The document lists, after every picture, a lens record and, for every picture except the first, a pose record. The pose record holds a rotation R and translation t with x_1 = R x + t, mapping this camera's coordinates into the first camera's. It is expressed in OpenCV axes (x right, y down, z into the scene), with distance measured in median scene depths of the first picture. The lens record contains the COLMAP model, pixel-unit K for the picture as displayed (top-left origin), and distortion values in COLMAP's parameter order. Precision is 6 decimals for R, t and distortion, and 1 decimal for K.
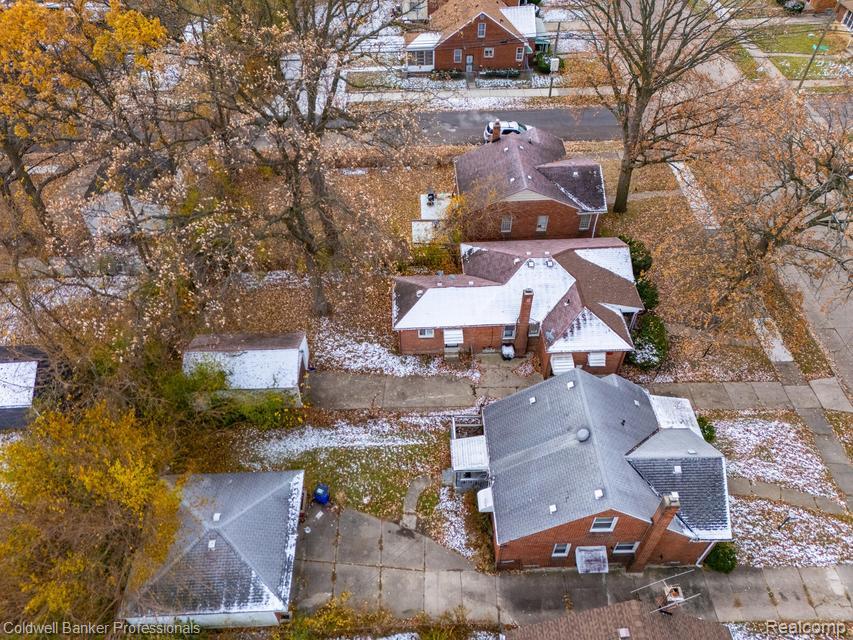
lens RADIAL K [[623.3, 0, 426.5], [0, 623.3, 320.0], [0, 0, 1]] dist [0.079800, -0.076186]
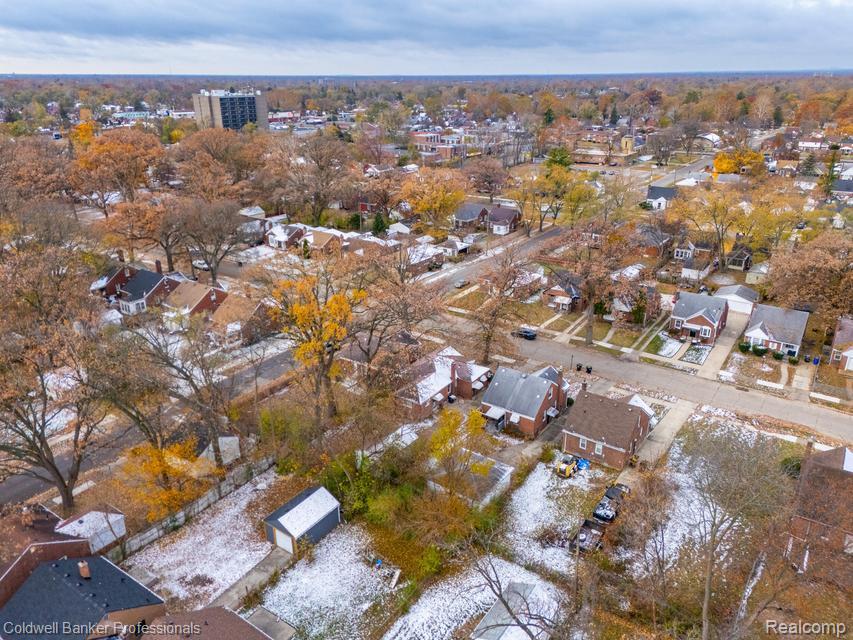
lens RADIAL K [[623.3, 0, 426.5], [0, 623.3, 320.0], [0, 0, 1]] dist [0.079800, -0.076186]
pose [[0.601350, -0.285098, 0.746390, -1.506359], [0.581189, 0.797117, -0.163777, 0.141741], [-0.548267, 0.532281, 0.645042, -0.508611]]
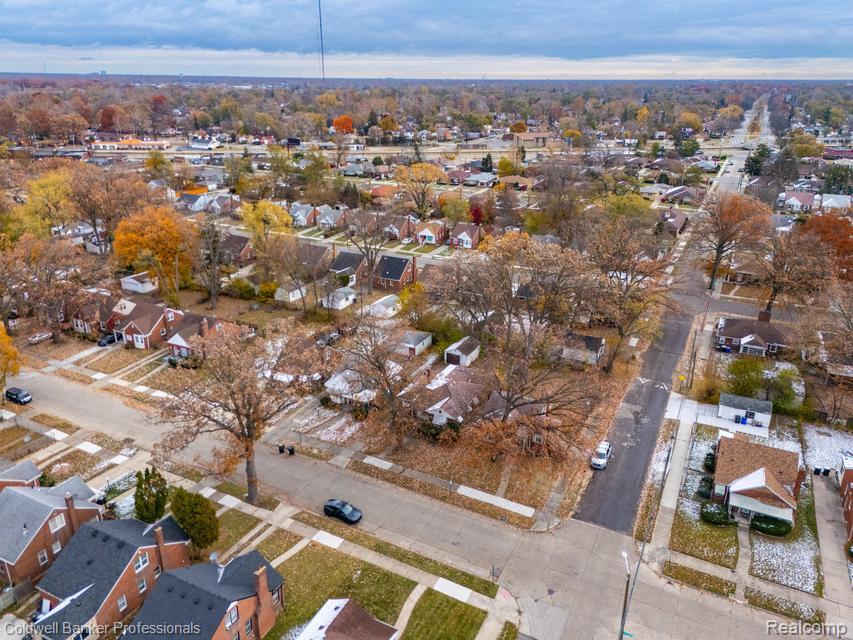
lens RADIAL K [[623.3, 0, 426.5], [0, 623.3, 320.0], [0, 0, 1]] dist [0.079800, -0.076186]
pose [[-0.486234, 0.317664, -0.814043, 2.057142], [-0.637025, 0.508816, 0.579055, -1.519393], [0.598143, 0.800123, -0.045043, 0.892278]]
